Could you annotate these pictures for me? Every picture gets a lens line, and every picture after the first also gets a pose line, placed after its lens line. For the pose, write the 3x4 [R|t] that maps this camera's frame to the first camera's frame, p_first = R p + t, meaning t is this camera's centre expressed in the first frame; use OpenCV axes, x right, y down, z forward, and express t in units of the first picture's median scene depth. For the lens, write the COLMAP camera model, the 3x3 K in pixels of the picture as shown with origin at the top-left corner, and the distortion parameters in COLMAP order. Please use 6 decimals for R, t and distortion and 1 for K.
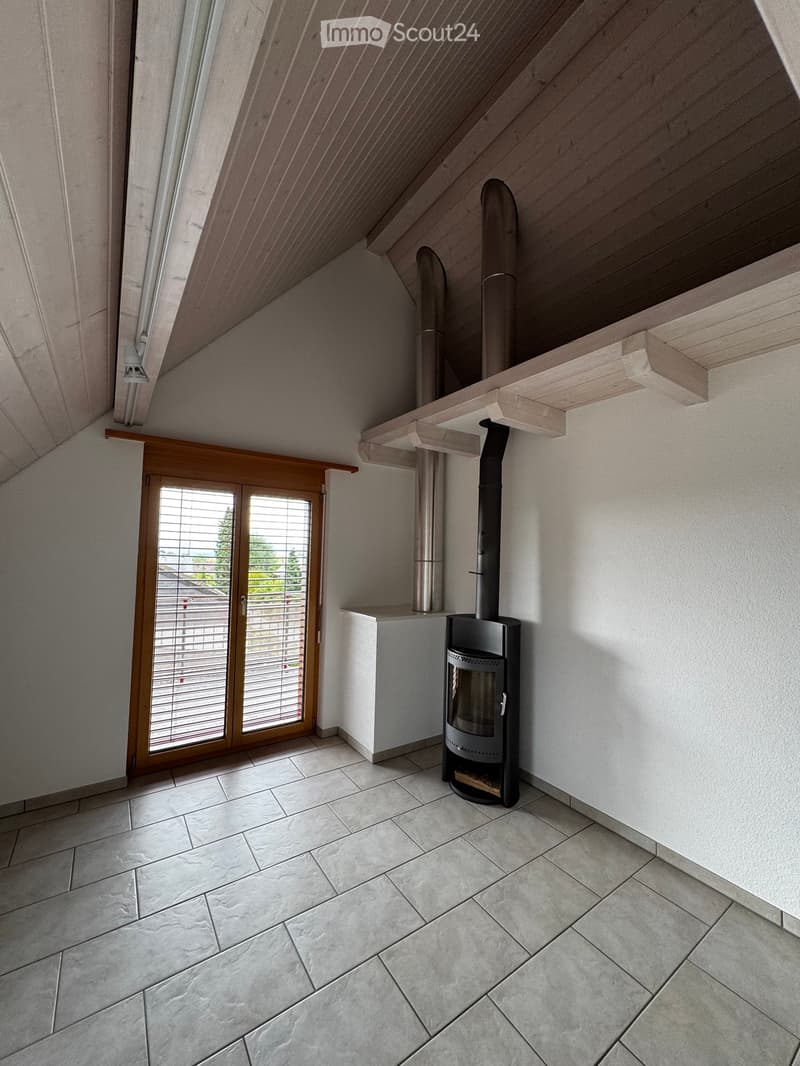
lens RADIAL K [[422.3, 0, 396.6], [0, 422.3, 536.9], [0, 0, 1]] dist [-0.003635, 0.000021]
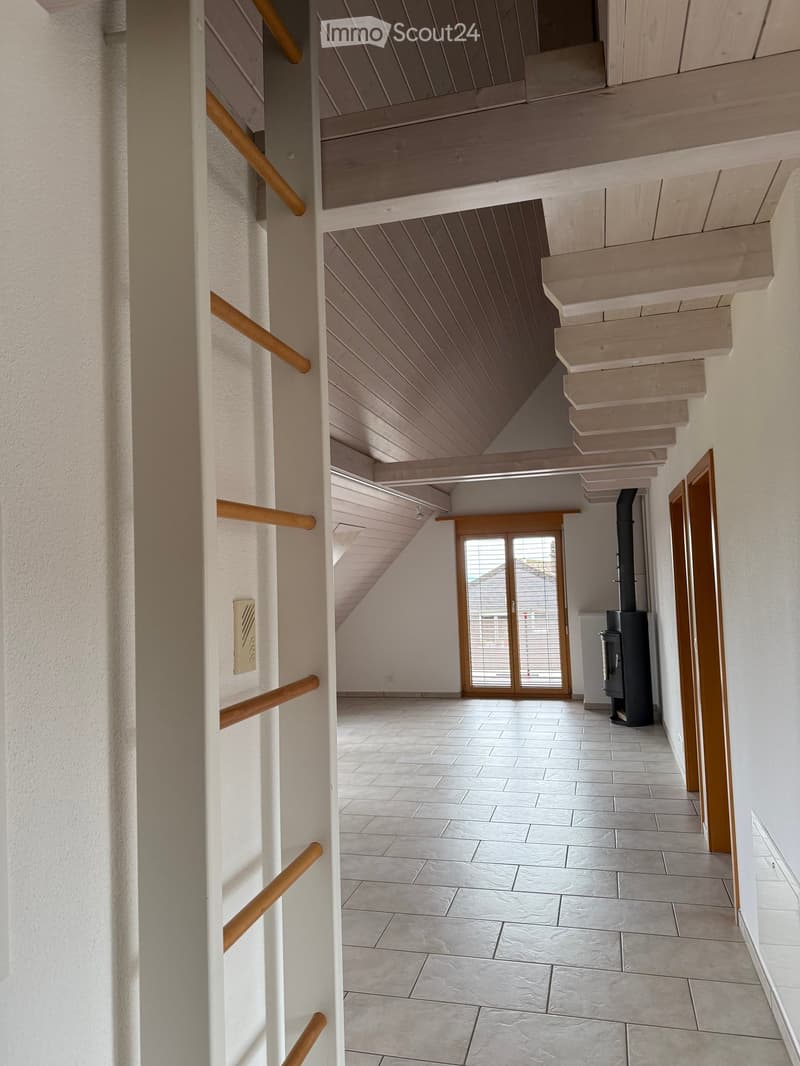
lens RADIAL K [[735.1, 0, 400.6], [0, 735.1, 532.4], [0, 0, 1]] dist [0.007436, -0.014885]
pose [[0.640342, -0.093735, -0.762349, 1.549344], [0.076832, 0.995364, -0.057850, 0.007339], [0.764237, -0.021529, 0.644576, -1.161624]]
